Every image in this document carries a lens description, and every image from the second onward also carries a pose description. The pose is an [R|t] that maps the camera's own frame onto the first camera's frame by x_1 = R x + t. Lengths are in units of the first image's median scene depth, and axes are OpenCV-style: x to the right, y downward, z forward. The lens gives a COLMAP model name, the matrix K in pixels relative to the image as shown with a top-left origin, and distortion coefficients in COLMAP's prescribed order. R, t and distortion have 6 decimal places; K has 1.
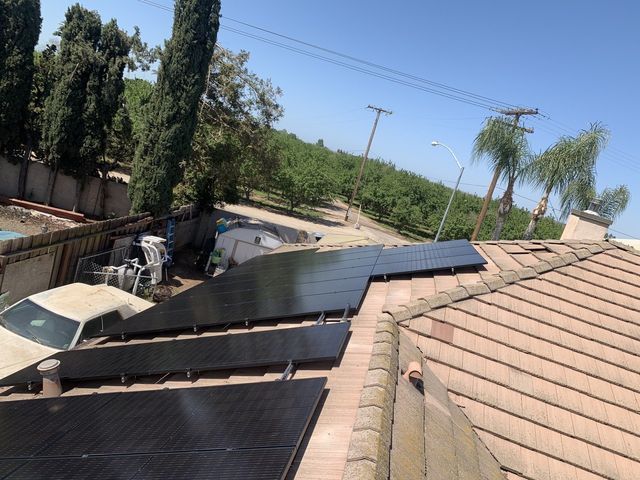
lens RADIAL K [[525.4, 0, 320.0], [0, 525.4, 240.0], [0, 0, 1]] dist [0.082093, -0.014425]
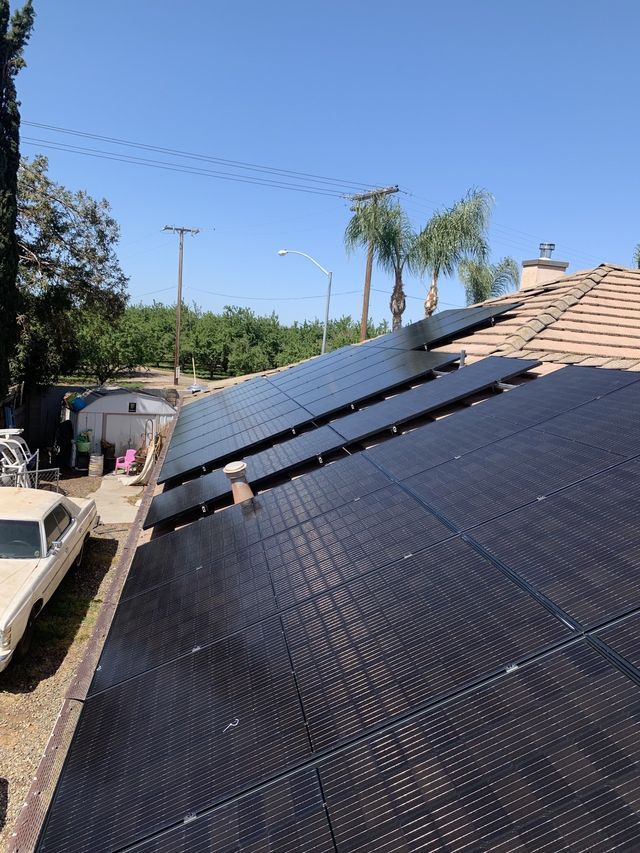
lens RADIAL K [[700.2, 0, 321.3], [0, 700.2, 438.2], [0, 0, 1]] dist [0.082093, -0.014425]
pose [[0.916845, -0.261540, 0.301649, -0.161479], [0.251663, 0.965141, 0.071897, 0.032933], [-0.309937, 0.009995, 0.950704, -0.028882]]
